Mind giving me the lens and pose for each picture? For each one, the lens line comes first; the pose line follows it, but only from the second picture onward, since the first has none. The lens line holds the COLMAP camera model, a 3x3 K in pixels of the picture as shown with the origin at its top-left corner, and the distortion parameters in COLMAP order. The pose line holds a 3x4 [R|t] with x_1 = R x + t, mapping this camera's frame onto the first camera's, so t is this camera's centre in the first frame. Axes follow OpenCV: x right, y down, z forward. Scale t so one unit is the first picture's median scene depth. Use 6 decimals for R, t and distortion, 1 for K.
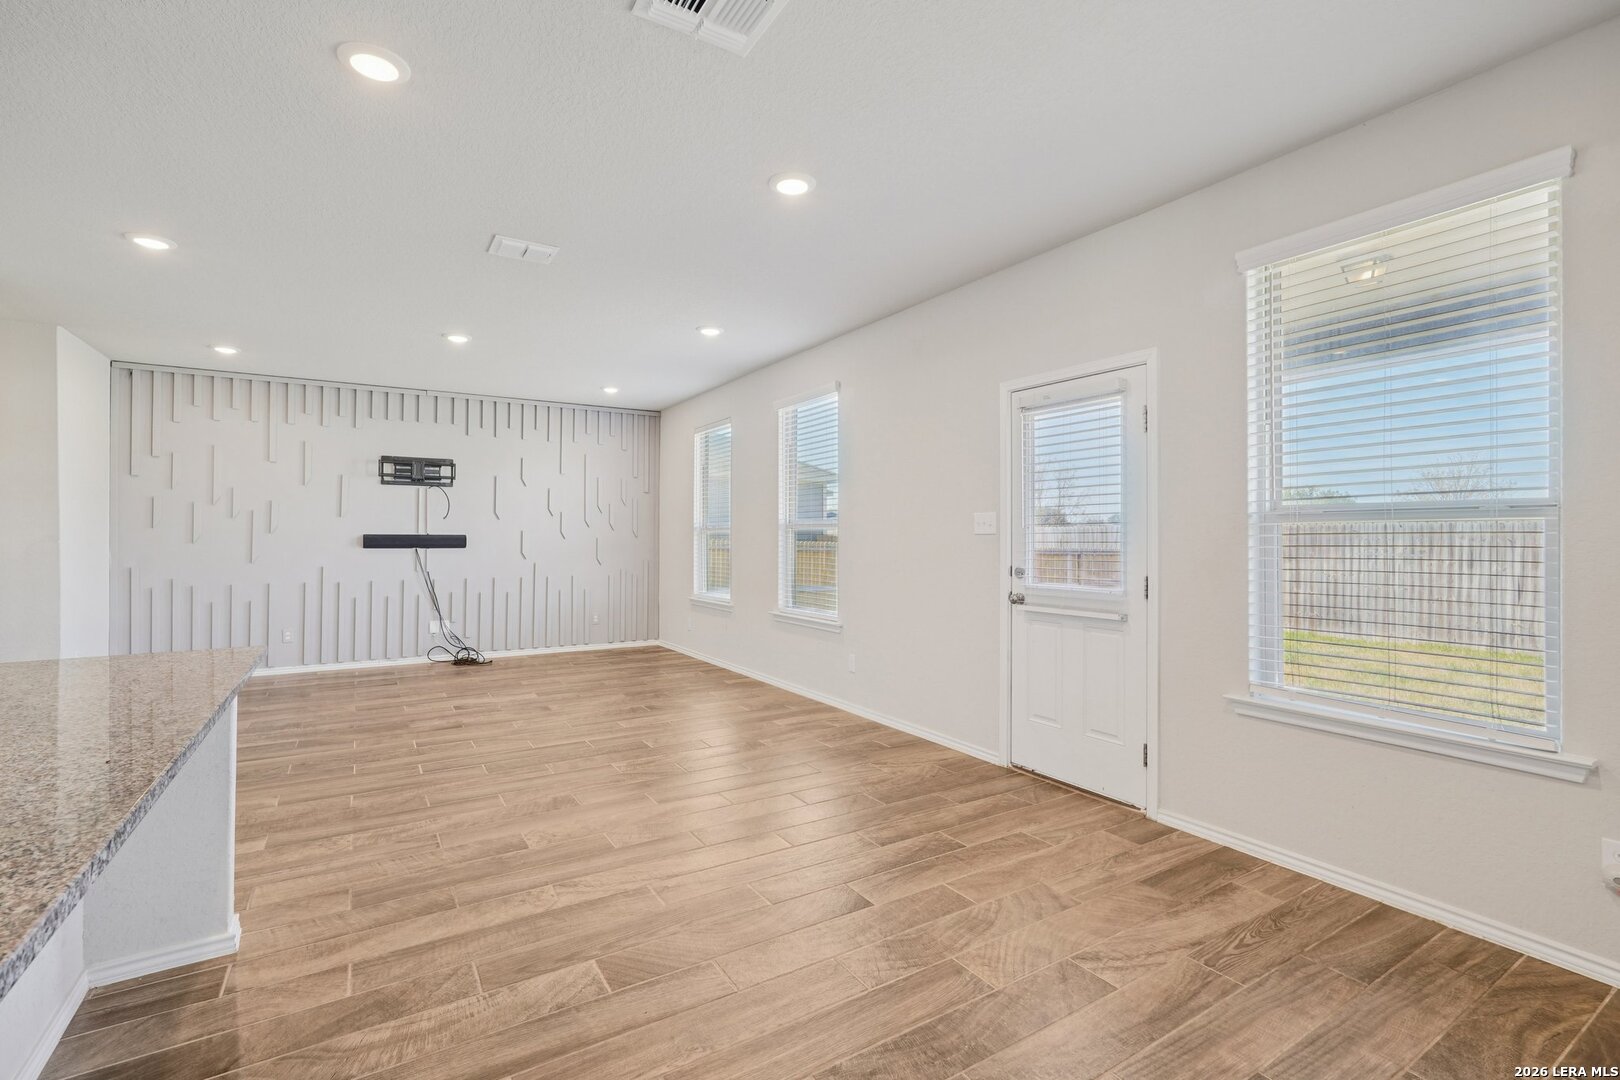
lens RADIAL K [[726.2, 0, 814.4], [0, 726.2, 534.7], [0, 0, 1]] dist [-0.012569, 0.006753]
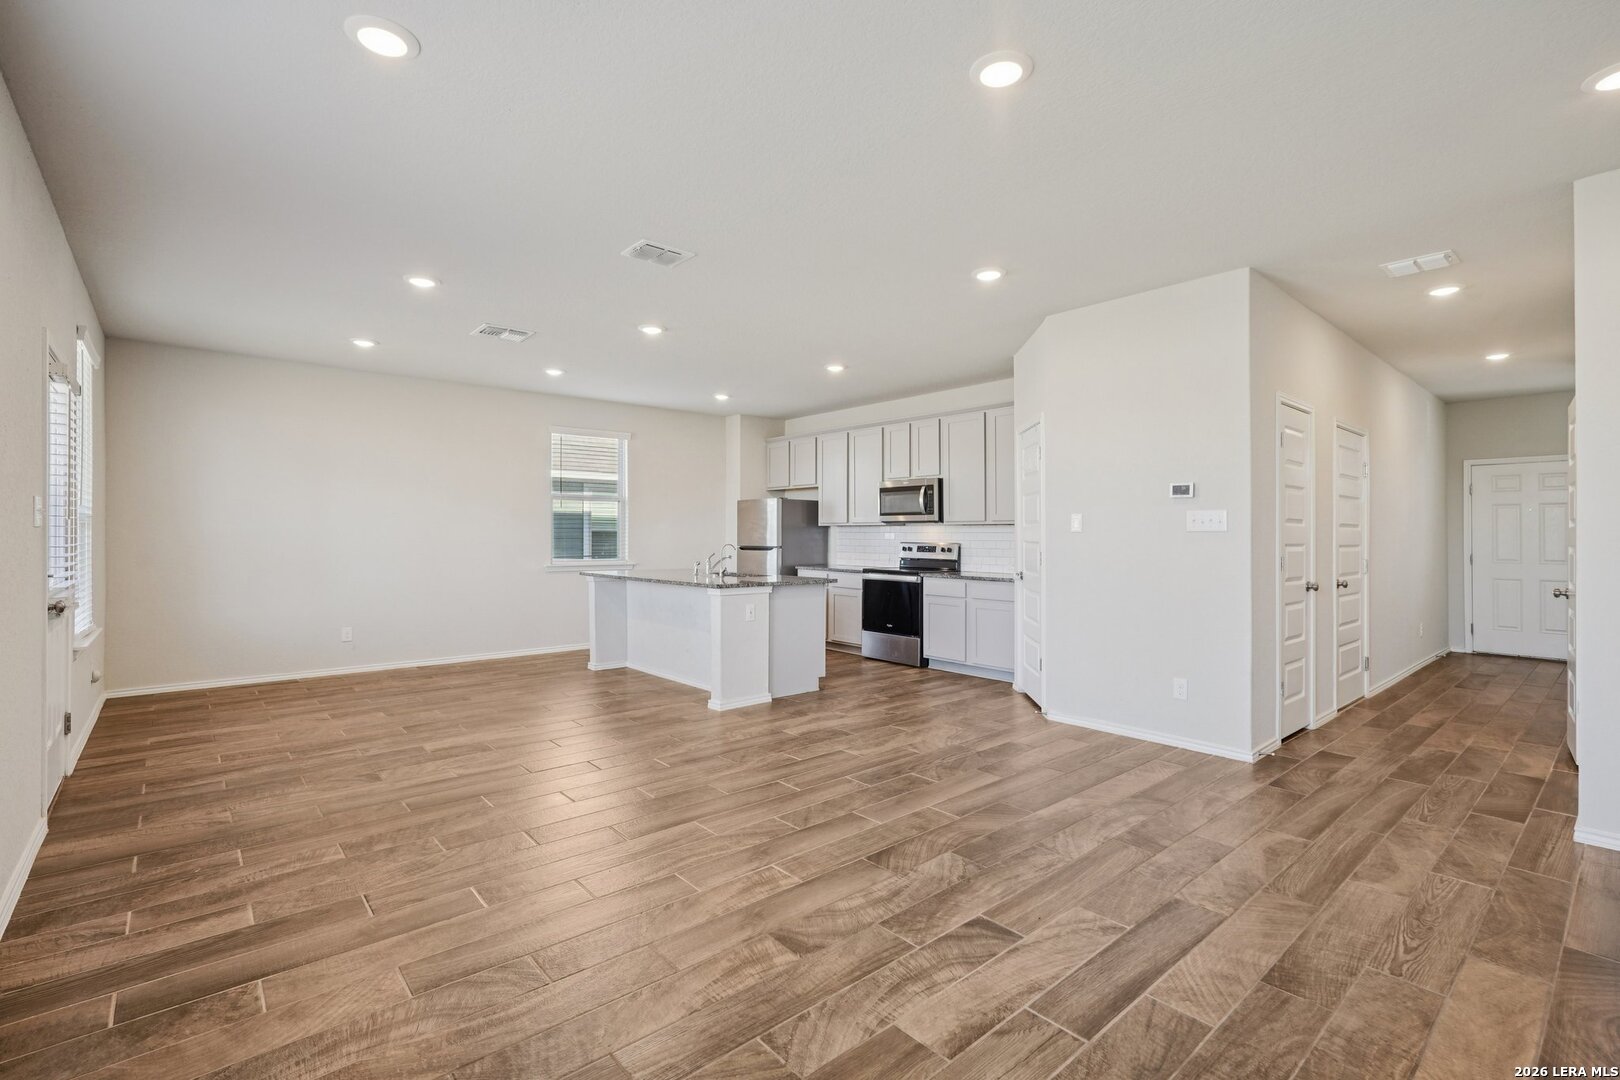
lens RADIAL K [[726.2, 0, 811.7], [0, 726.2, 536.7], [0, 0, 1]] dist [-0.012569, 0.006753]
pose [[-0.987654, -0.004059, -0.156598, -0.270237], [-0.004208, 0.999991, 0.000618, 0.004072], [0.156594, 0.001269, -0.987662, 1.209924]]
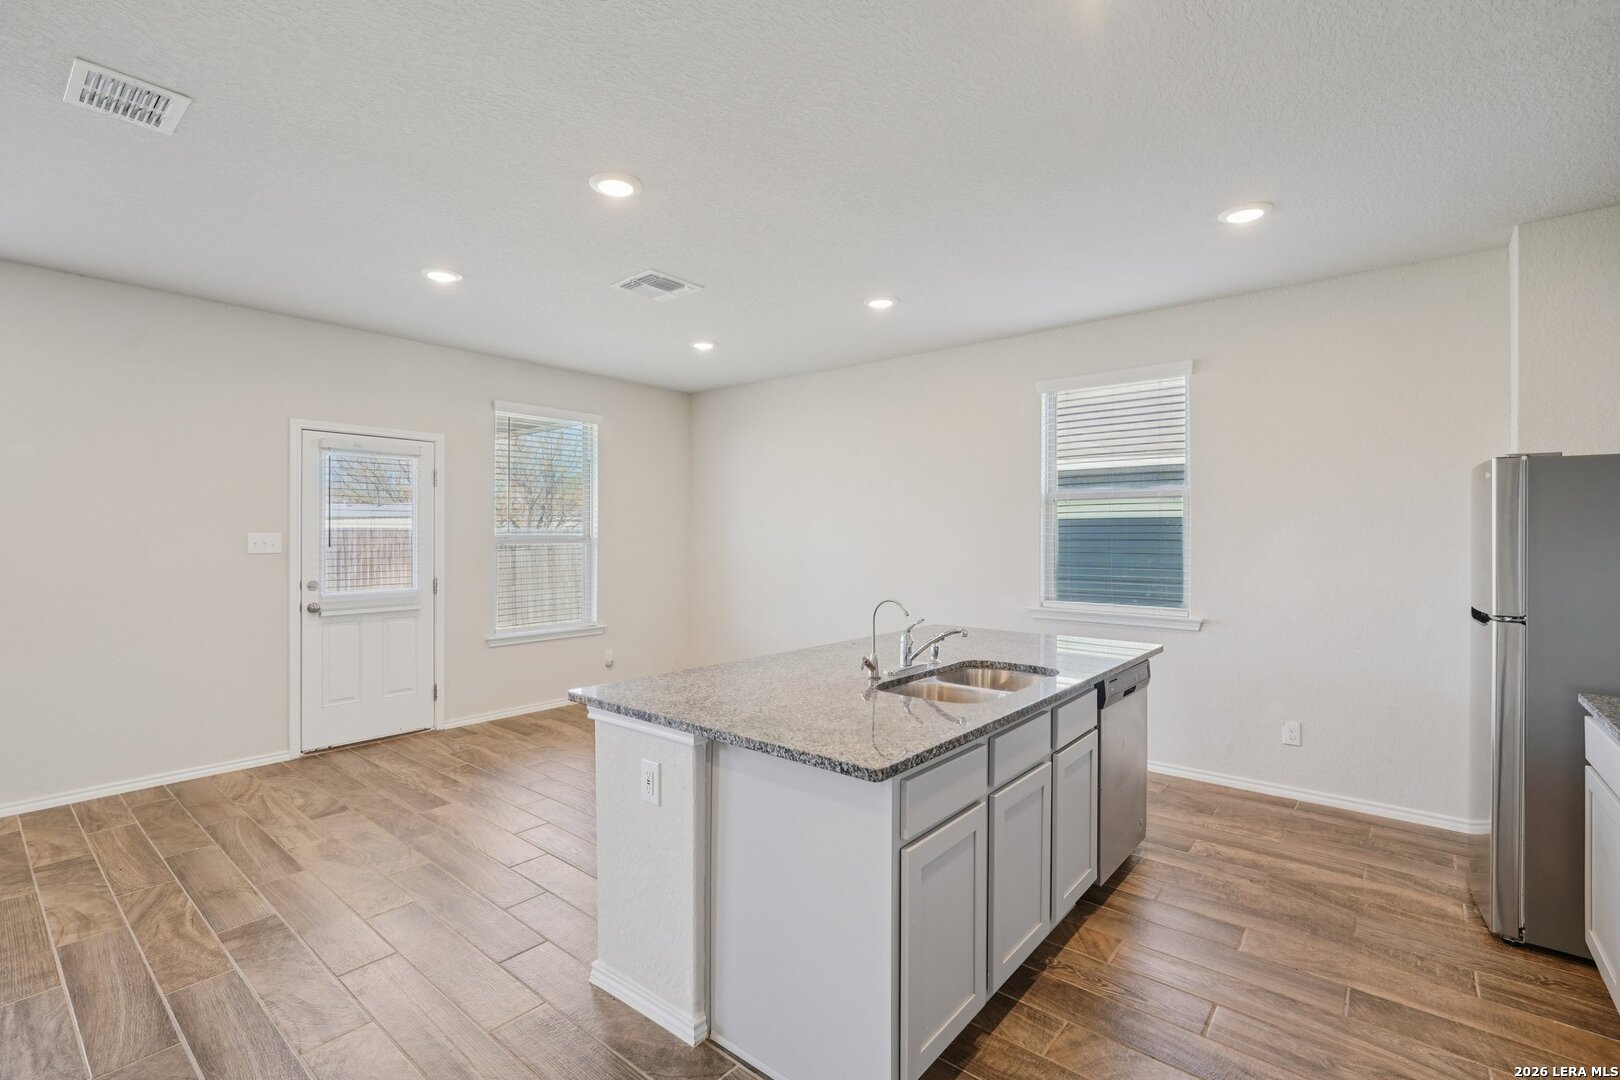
lens RADIAL K [[726.2, 0, 806.0], [0, 726.2, 535.4], [0, 0, 1]] dist [-0.012569, 0.006753]
pose [[-0.311286, 0.001774, 0.950315, -0.676365], [-0.003904, 0.999987, -0.003145, -0.017487], [-0.950308, -0.004689, -0.311275, 0.383673]]
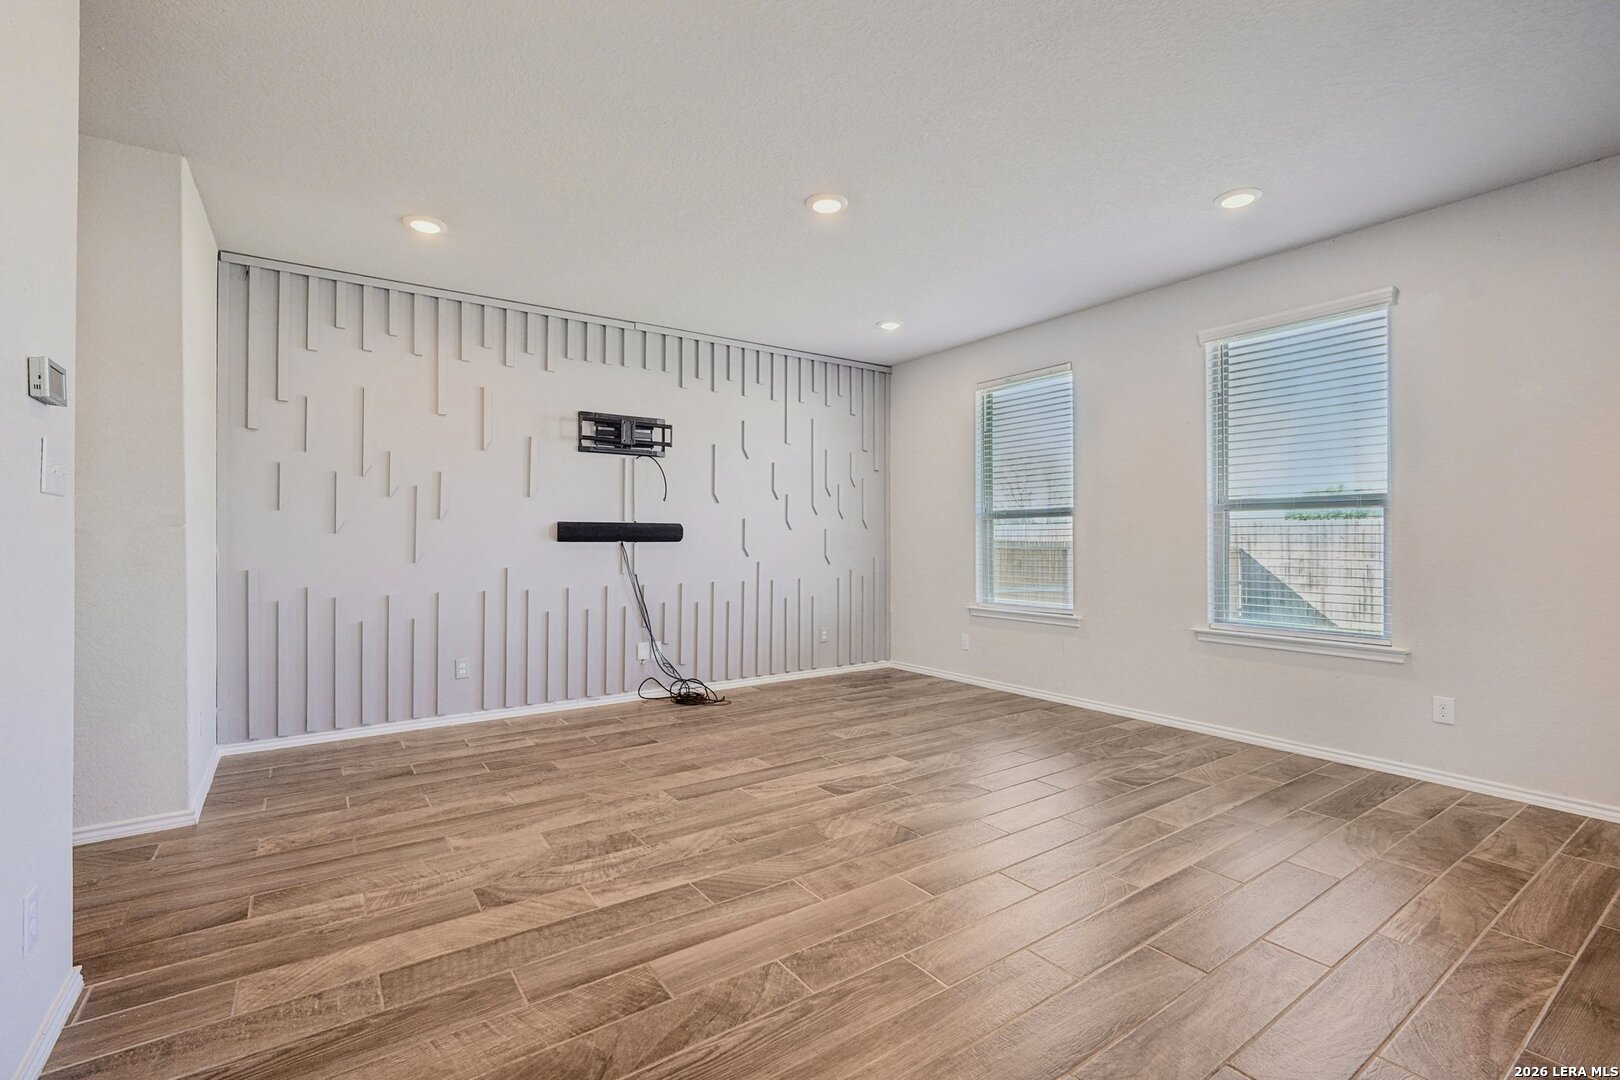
lens RADIAL K [[726.2, 0, 812.4], [0, 726.2, 530.7], [0, 0, 1]] dist [-0.012569, 0.006753]
pose [[0.998453, -0.001618, 0.055570, -0.467024], [0.001921, 0.999984, -0.005393, 0.014265], [-0.055561, 0.005492, 0.998440, 0.317545]]
